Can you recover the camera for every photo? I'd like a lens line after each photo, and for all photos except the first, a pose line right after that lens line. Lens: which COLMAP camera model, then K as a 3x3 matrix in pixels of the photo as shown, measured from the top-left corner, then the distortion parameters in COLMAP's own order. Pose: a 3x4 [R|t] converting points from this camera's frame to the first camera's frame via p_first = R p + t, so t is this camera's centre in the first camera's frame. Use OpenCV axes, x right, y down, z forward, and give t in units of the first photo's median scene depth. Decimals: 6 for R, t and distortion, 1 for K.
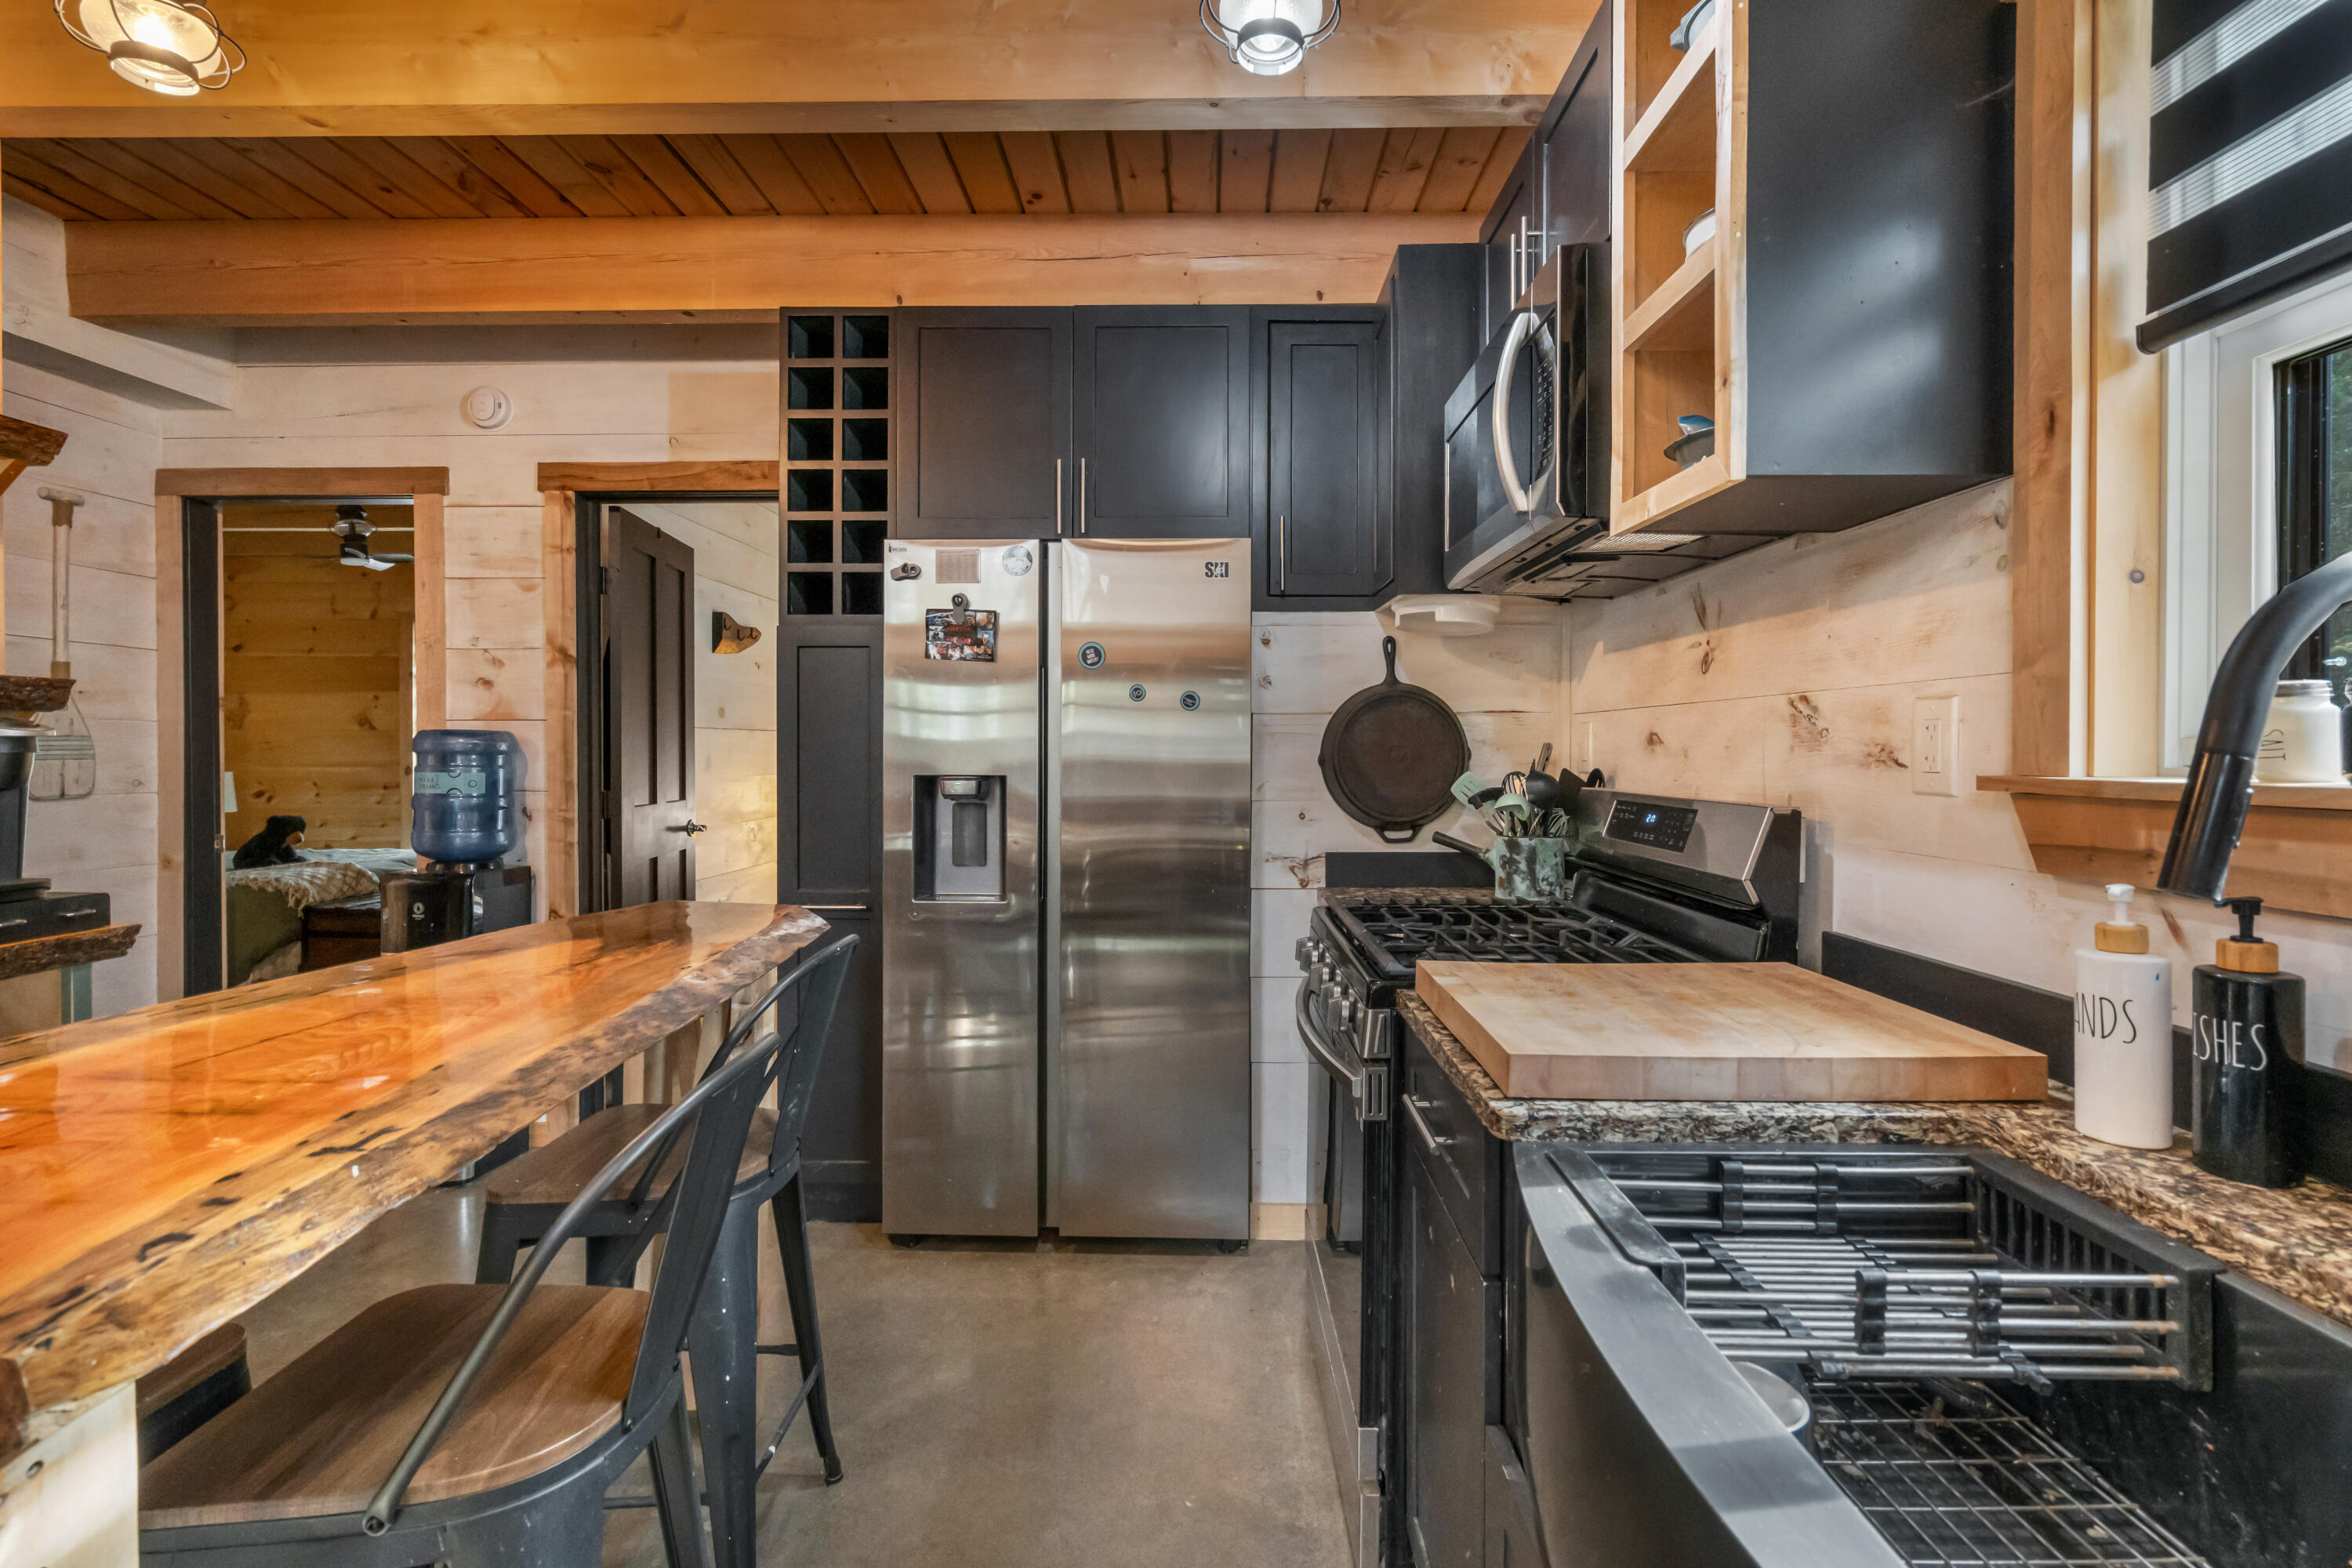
lens RADIAL K [[1087.7, 0, 1175.3], [0, 1087.7, 747.7], [0, 0, 1]] dist [-0.001584, -0.000109]
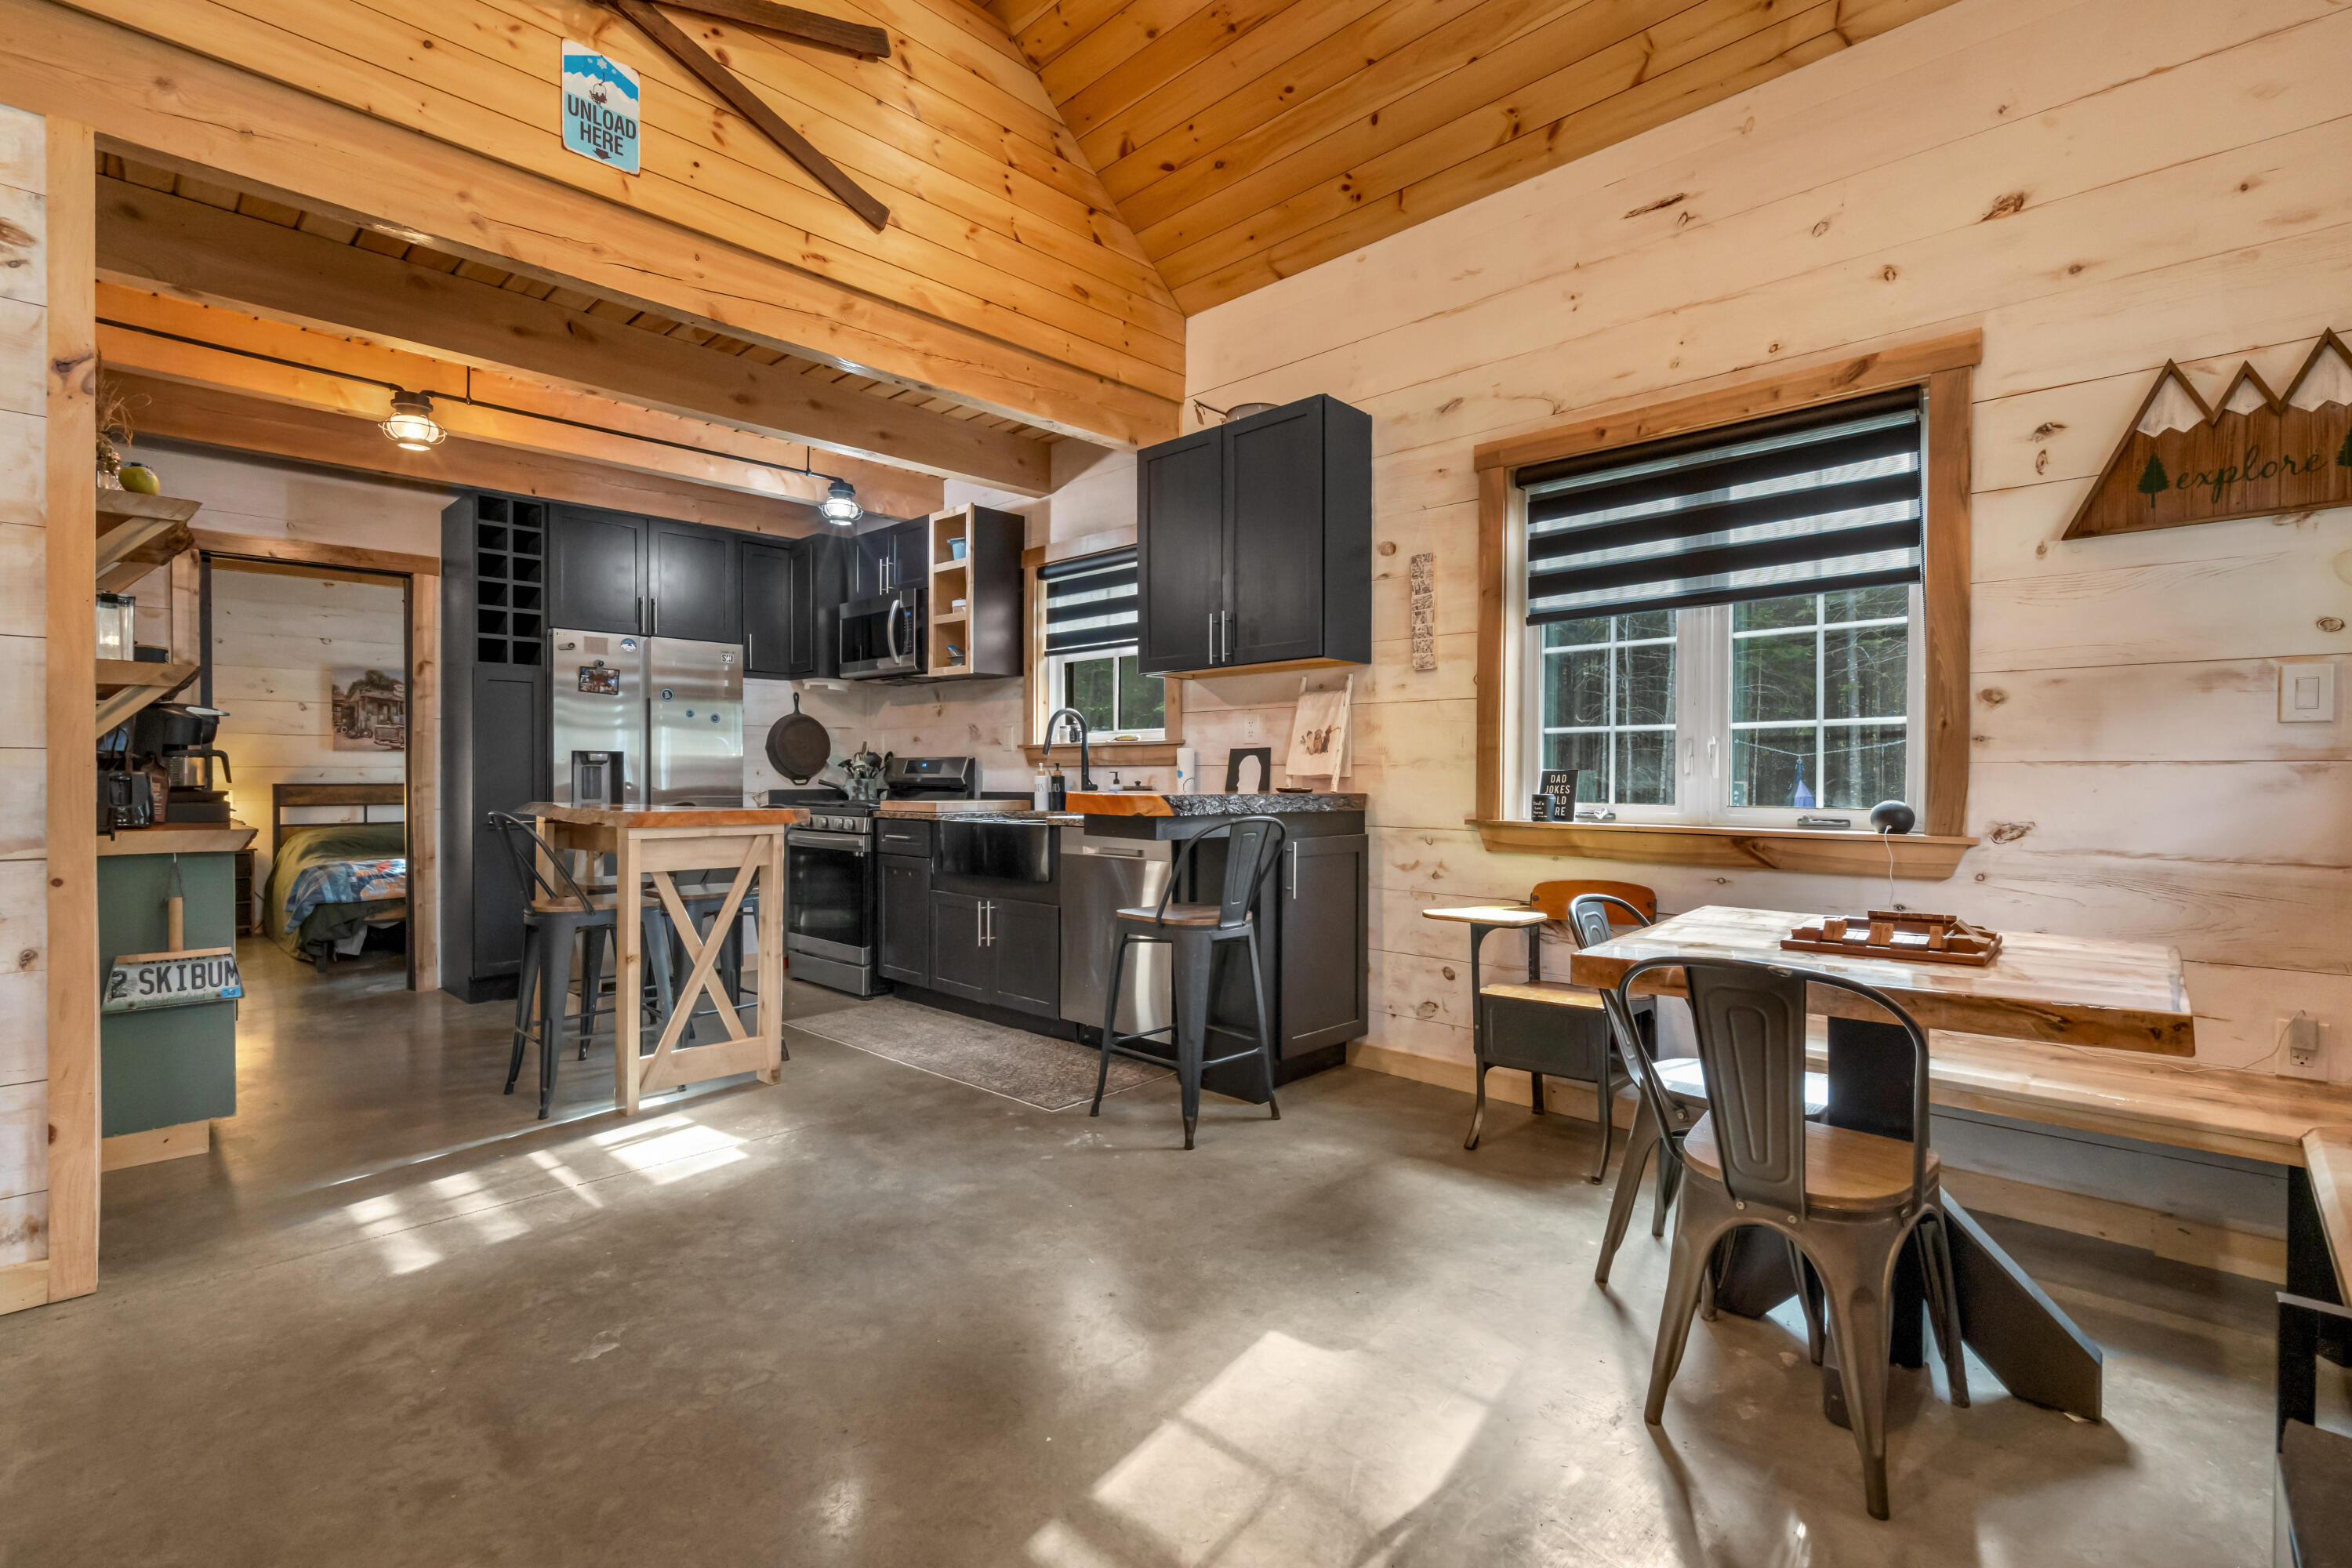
lens RADIAL K [[1065.7, 0, 1175.9], [0, 1065.7, 781.7], [0, 0, 1]] dist [-0.000663, 0.000718]
pose [[0.685373, -0.005575, 0.728171, -0.848506], [-0.001449, 0.999958, 0.009019, 0.058522], [-0.728191, -0.007236, 0.685336, -1.046626]]
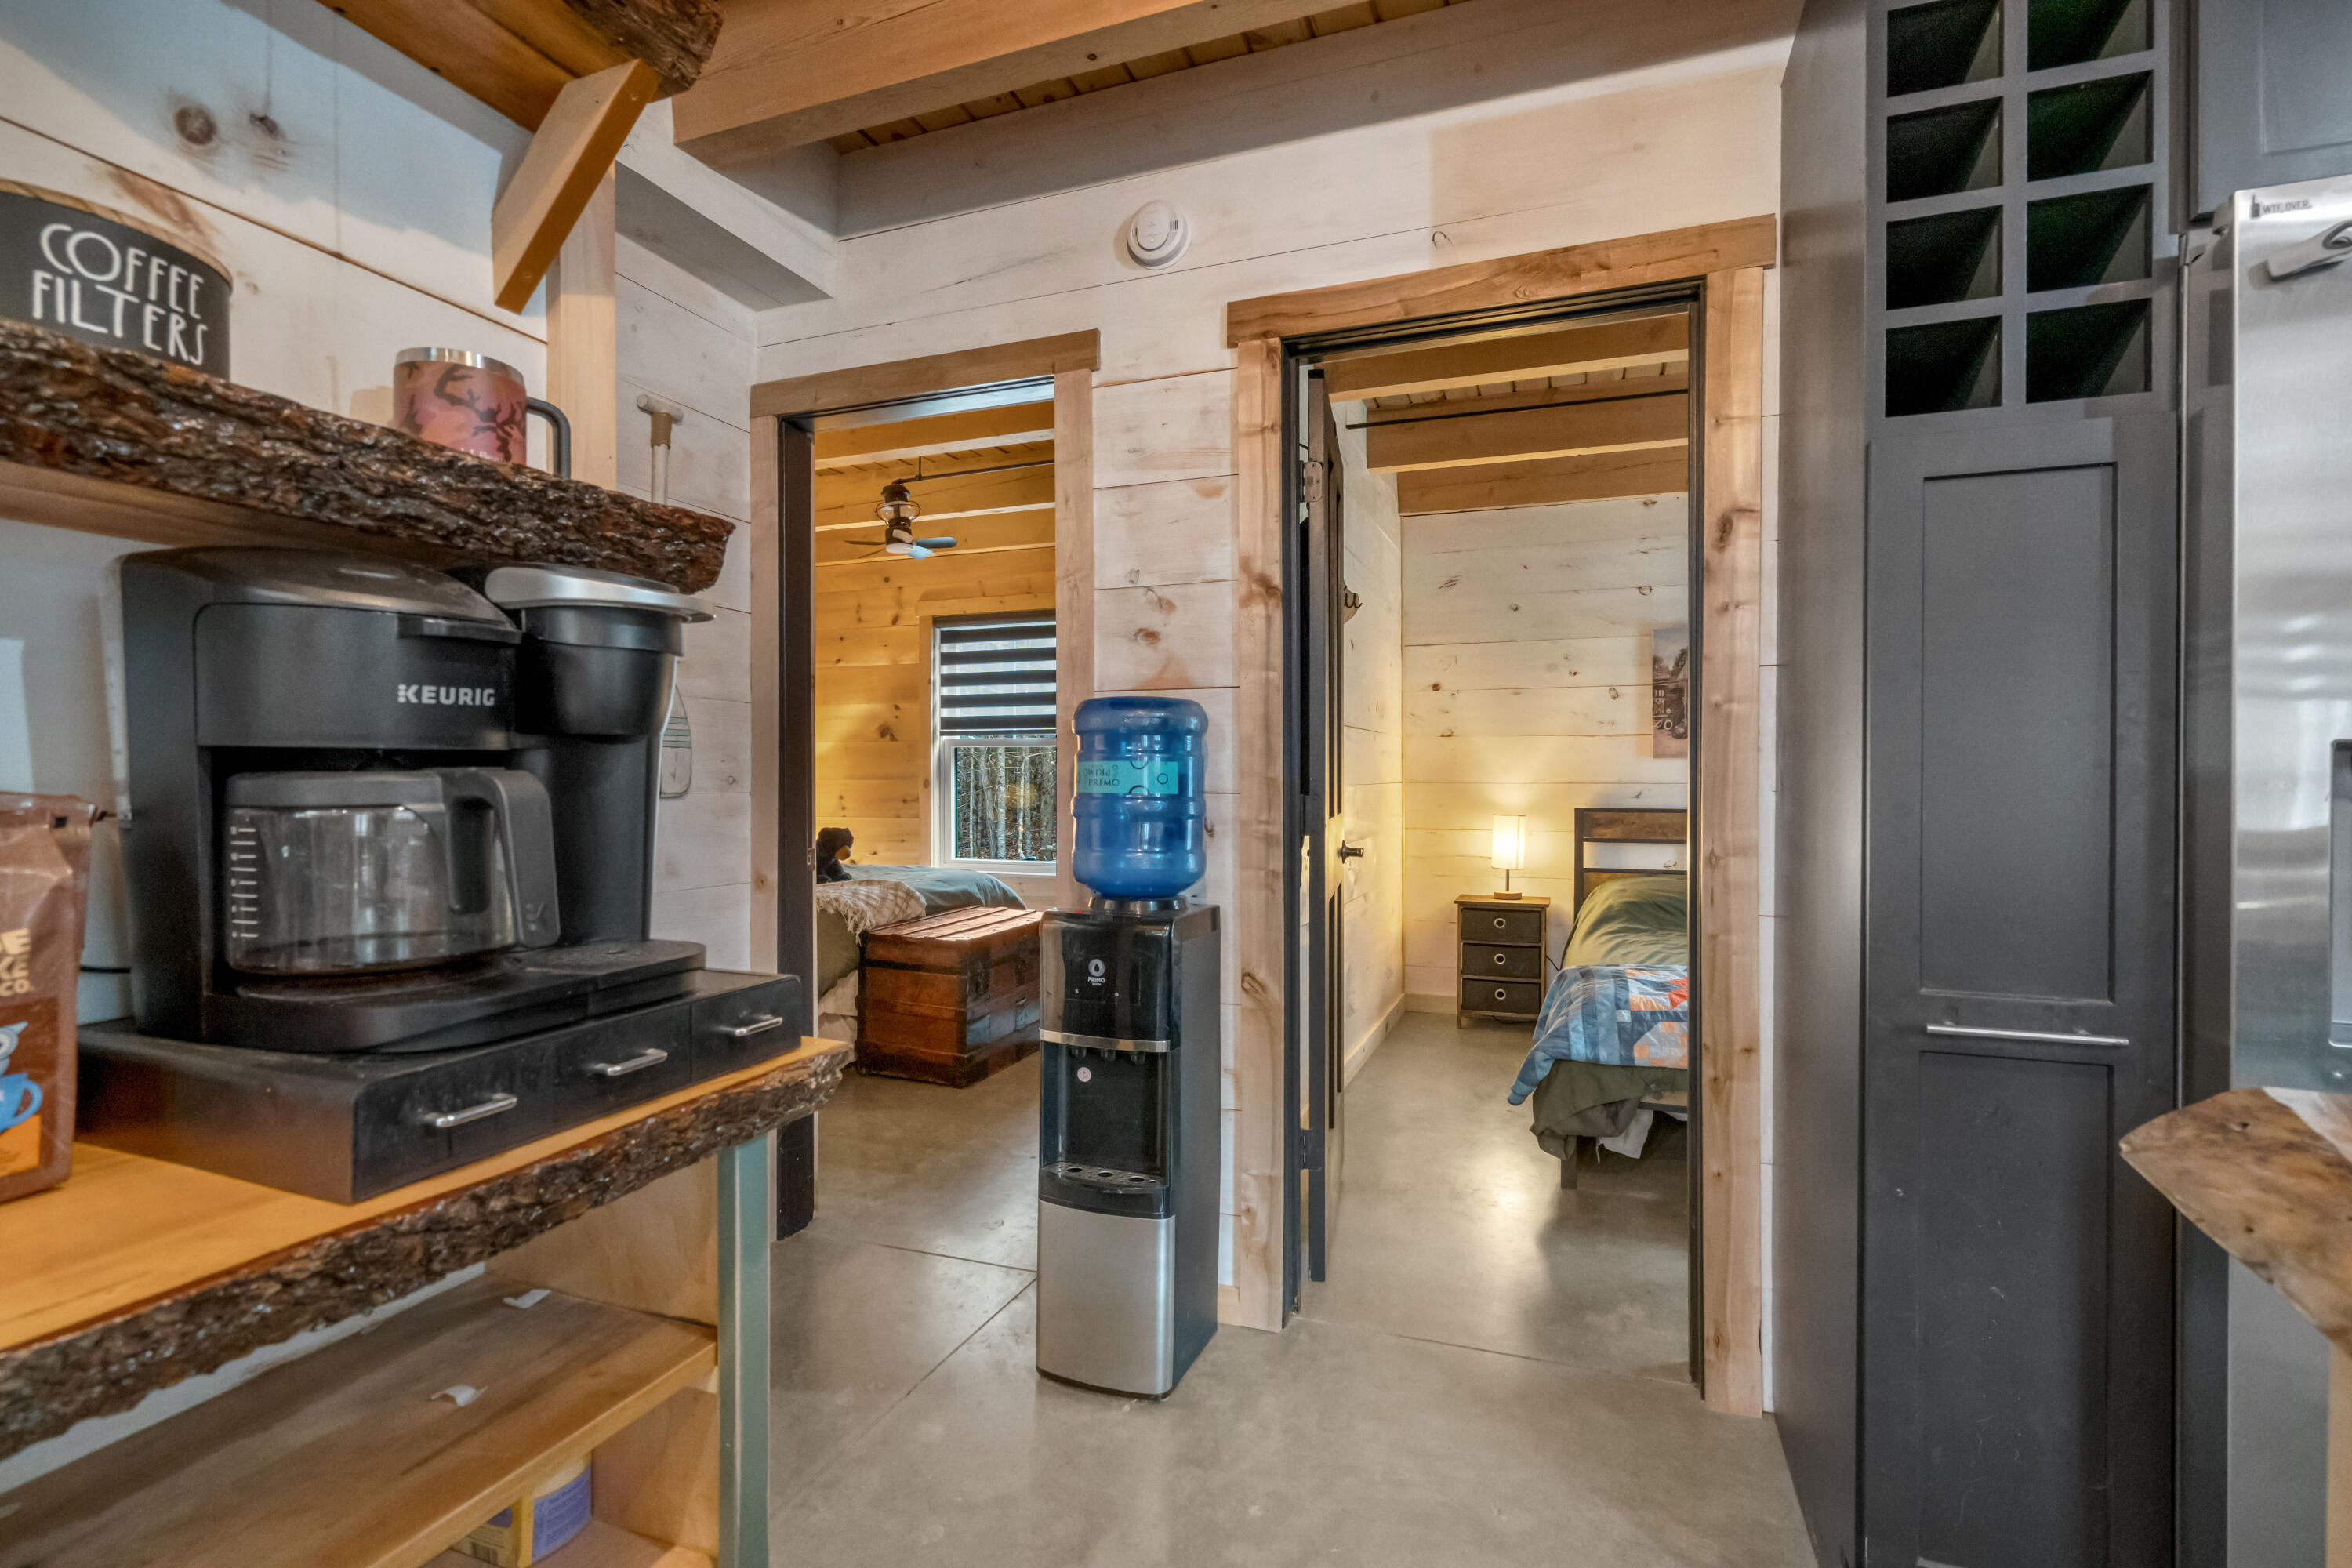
lens RADIAL K [[1100.9, 0, 1211.3], [0, 1100.9, 767.3], [0, 0, 1]] dist [-0.003710, 0.000152]
pose [[0.952548, -0.001371, -0.304385, -0.480119], [-0.000707, 0.999977, -0.006716, 0.035566], [0.304387, 0.006613, 0.952525, 0.434885]]
